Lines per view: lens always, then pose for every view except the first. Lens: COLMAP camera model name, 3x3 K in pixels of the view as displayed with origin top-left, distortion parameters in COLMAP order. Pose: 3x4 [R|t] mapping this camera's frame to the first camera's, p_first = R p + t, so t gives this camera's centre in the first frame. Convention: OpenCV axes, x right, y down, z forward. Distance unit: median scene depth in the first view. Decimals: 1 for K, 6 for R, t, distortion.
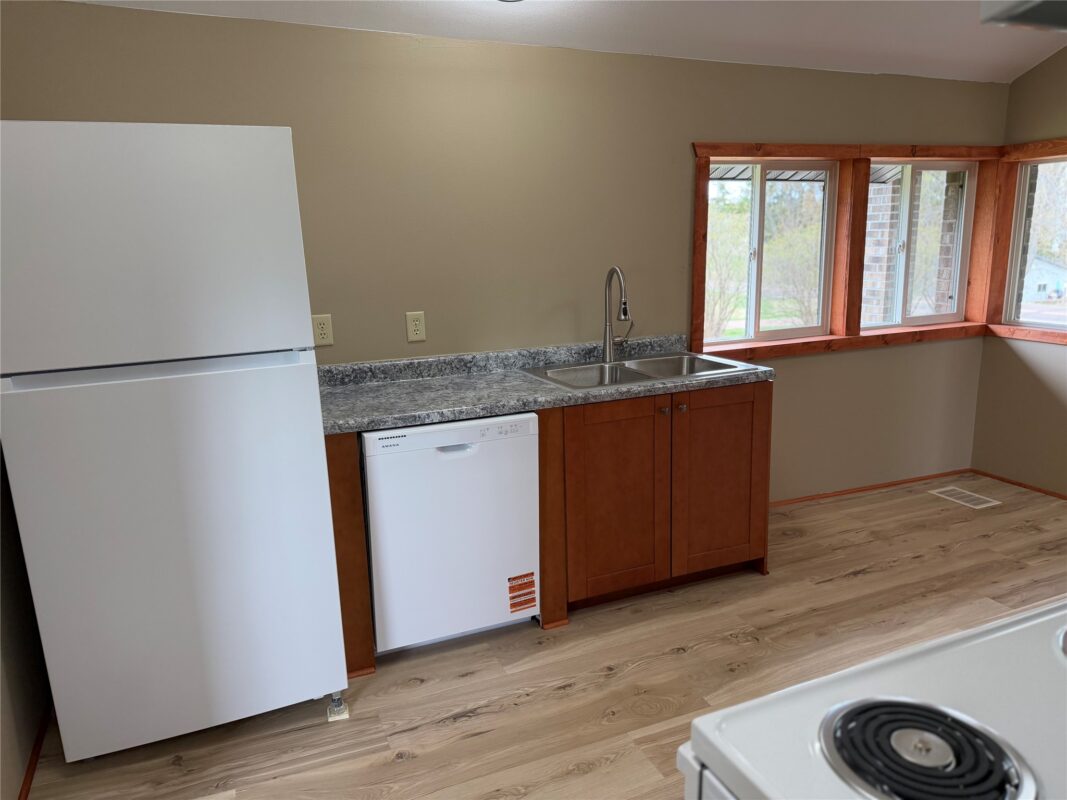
lens RADIAL K [[747.4, 0, 533.0], [0, 747.4, 405.6], [0, 0, 1]] dist [0.037390, -0.032889]
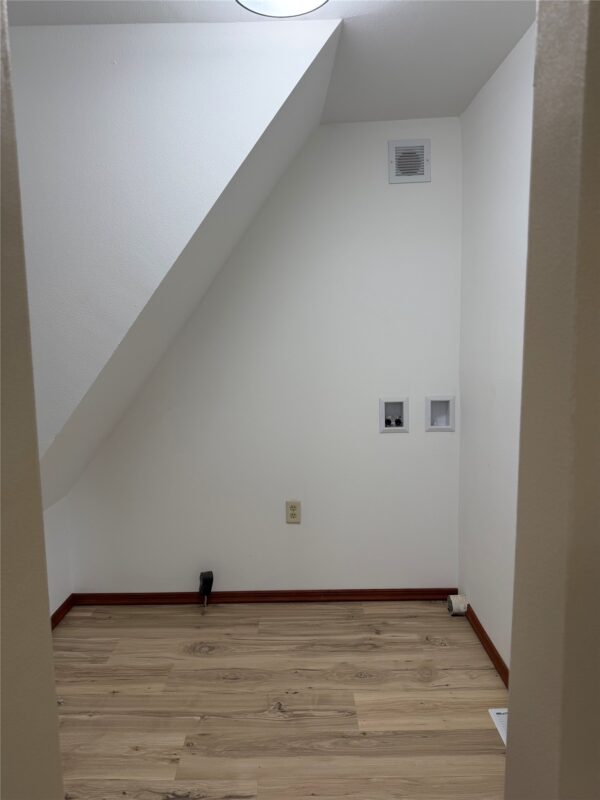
lens RADIAL K [[560.4, 0, 299.9], [0, 560.4, 399.7], [0, 0, 1]] dist [0.037390, -0.032889]
pose [[-0.899189, -0.043519, 0.435392, 0.272348], [0.126435, 0.926755, 0.353750, -0.370749], [-0.418897, 0.373136, -0.827825, 1.346404]]
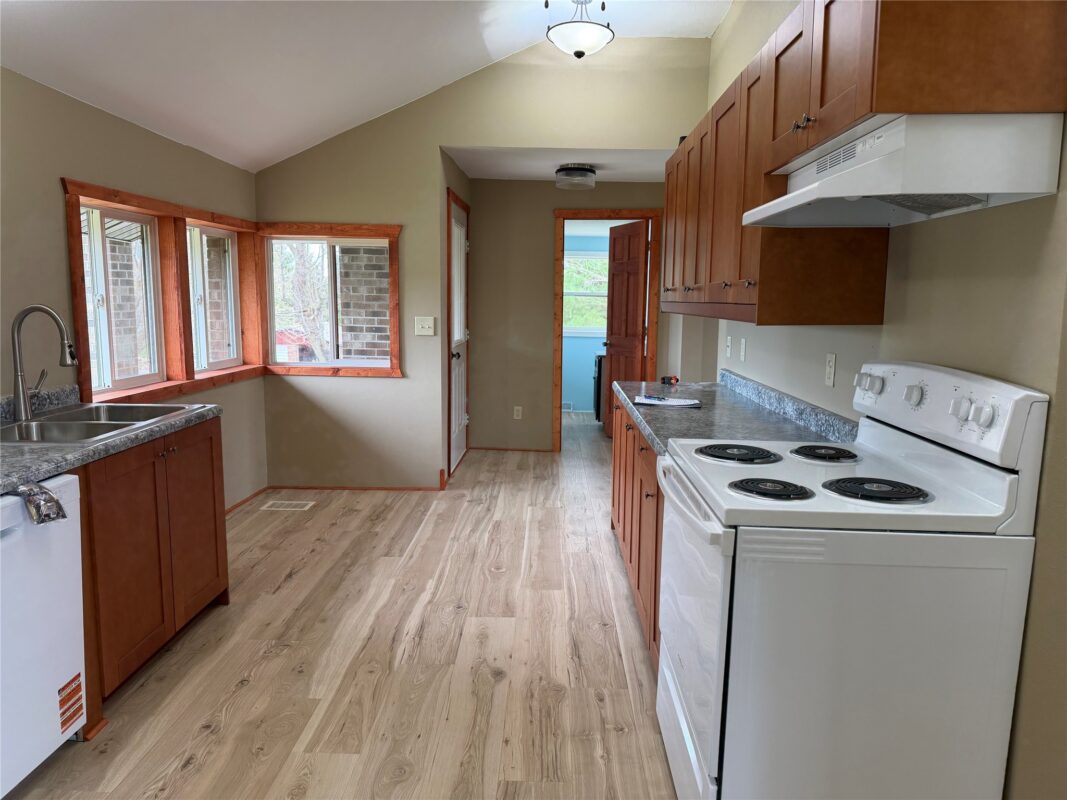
lens RADIAL K [[747.4, 0, 540.1], [0, 747.4, 404.5], [0, 0, 1]] dist [0.037390, -0.032889]
pose [[0.401804, -0.094977, 0.910787, -0.431215], [0.176944, 0.983915, 0.024542, 0.004550], [-0.898468, 0.151297, 0.412147, 0.141918]]
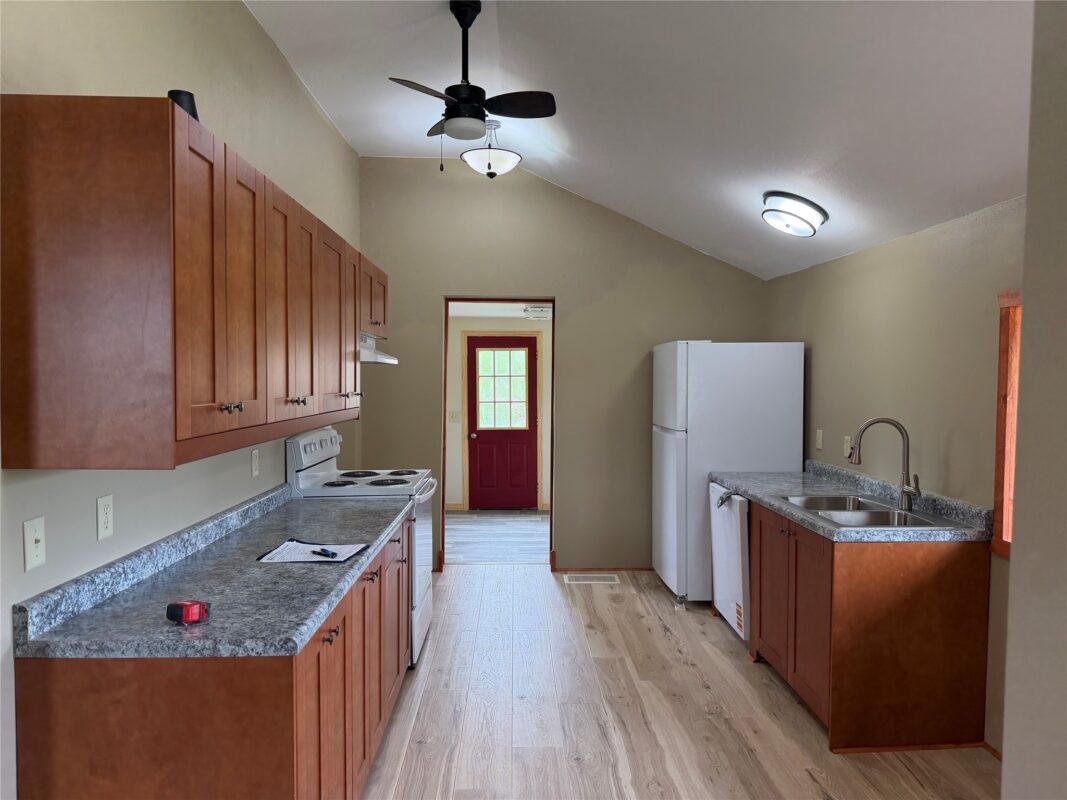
lens RADIAL K [[747.4, 0, 540.4], [0, 747.4, 403.0], [0, 0, 1]] dist [0.037390, -0.032889]
pose [[-0.354949, 0.063678, -0.932715, 1.273514], [-0.194899, 0.970716, 0.140442, -0.255388], [0.914344, 0.231635, -0.332144, 0.868911]]
